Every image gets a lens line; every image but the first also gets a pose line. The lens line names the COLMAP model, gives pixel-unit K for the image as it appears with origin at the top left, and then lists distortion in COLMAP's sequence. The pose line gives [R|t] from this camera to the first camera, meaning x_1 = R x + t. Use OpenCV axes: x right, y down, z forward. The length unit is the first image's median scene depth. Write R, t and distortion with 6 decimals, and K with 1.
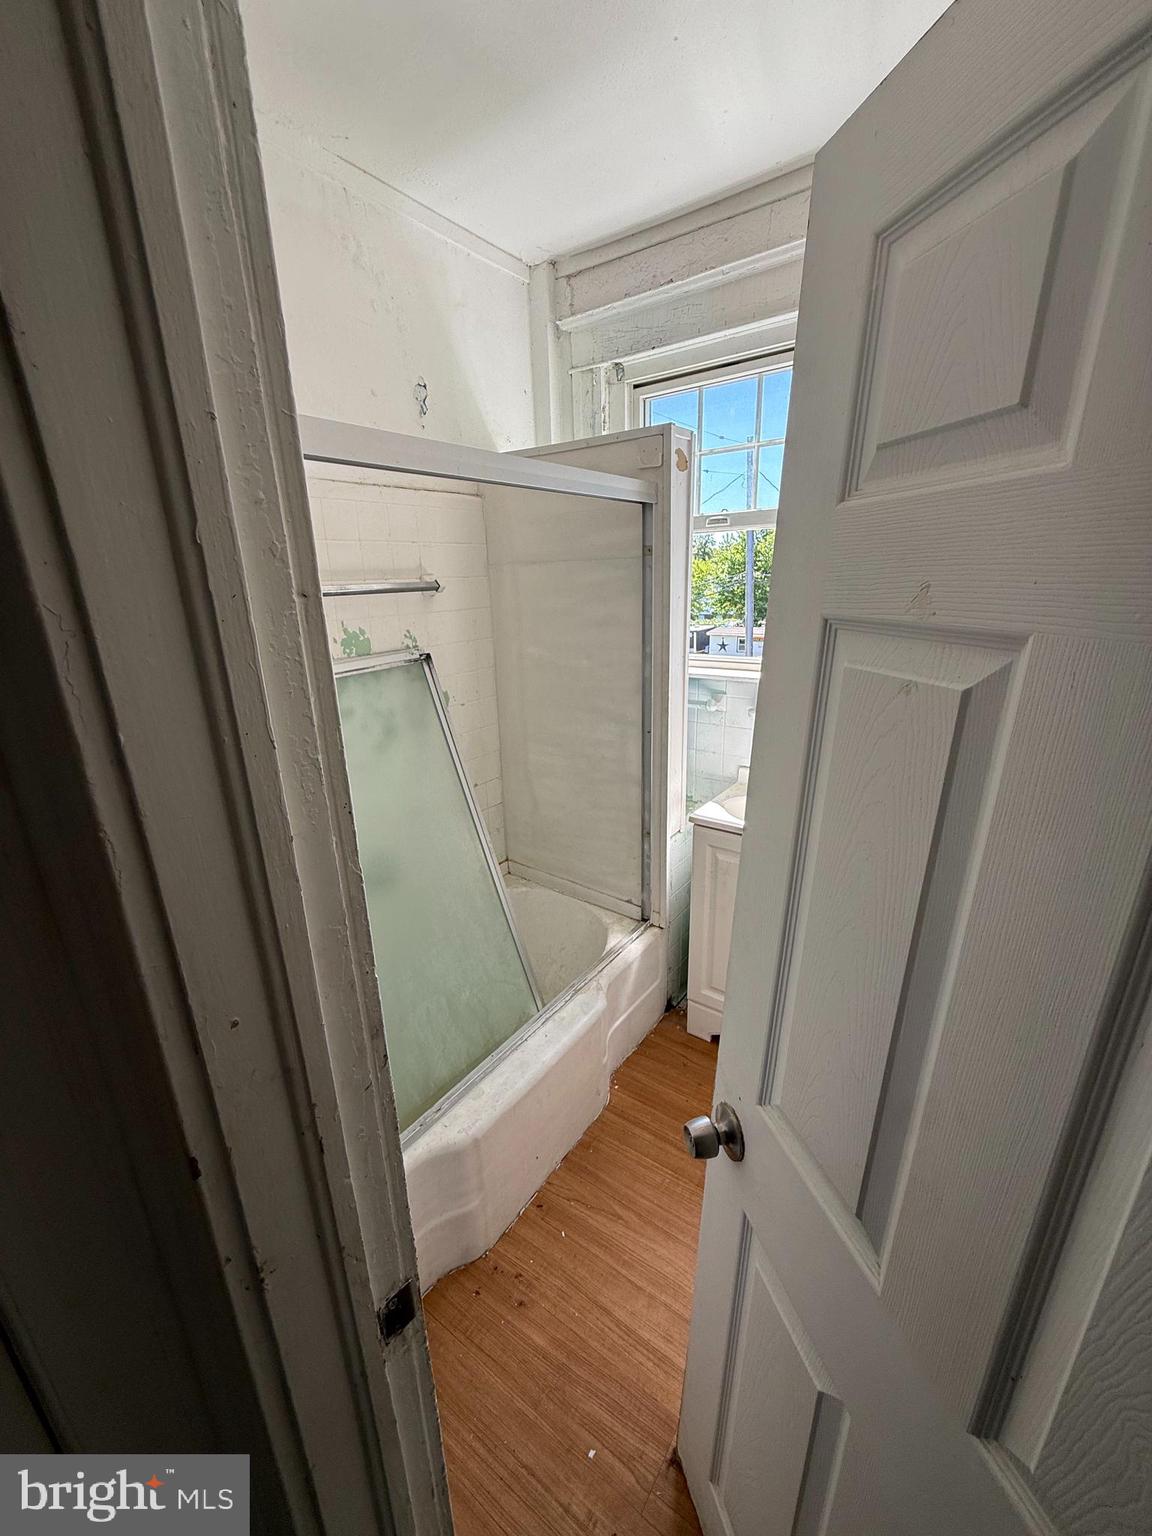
lens RADIAL K [[610.9, 0, 573.8], [0, 610.9, 765.5], [0, 0, 1]] dist [0.000525, -0.000602]
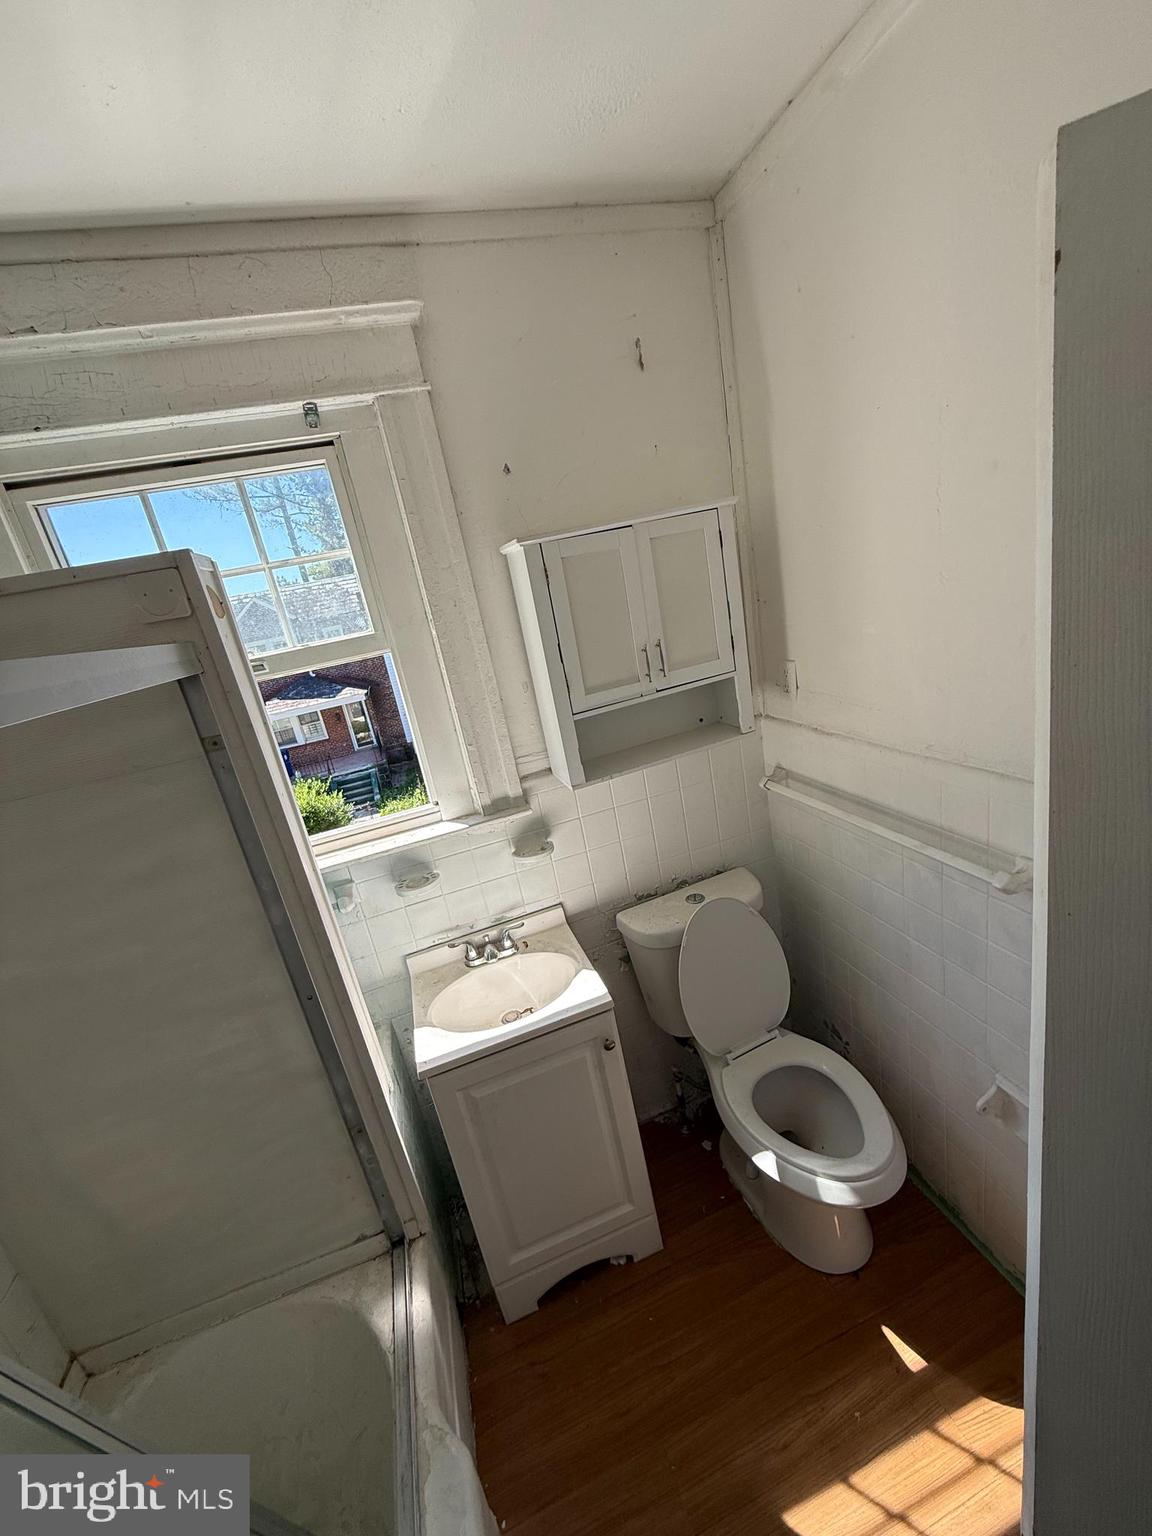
lens RADIAL K [[610.9, 0, 573.8], [0, 610.9, 765.5], [0, 0, 1]] dist [0.000525, -0.000602]
pose [[0.588125, -0.310384, 0.746841, -0.112988], [0.398633, 0.914716, 0.066236, -0.204437], [-0.703705, 0.258760, 0.661696, 0.308002]]
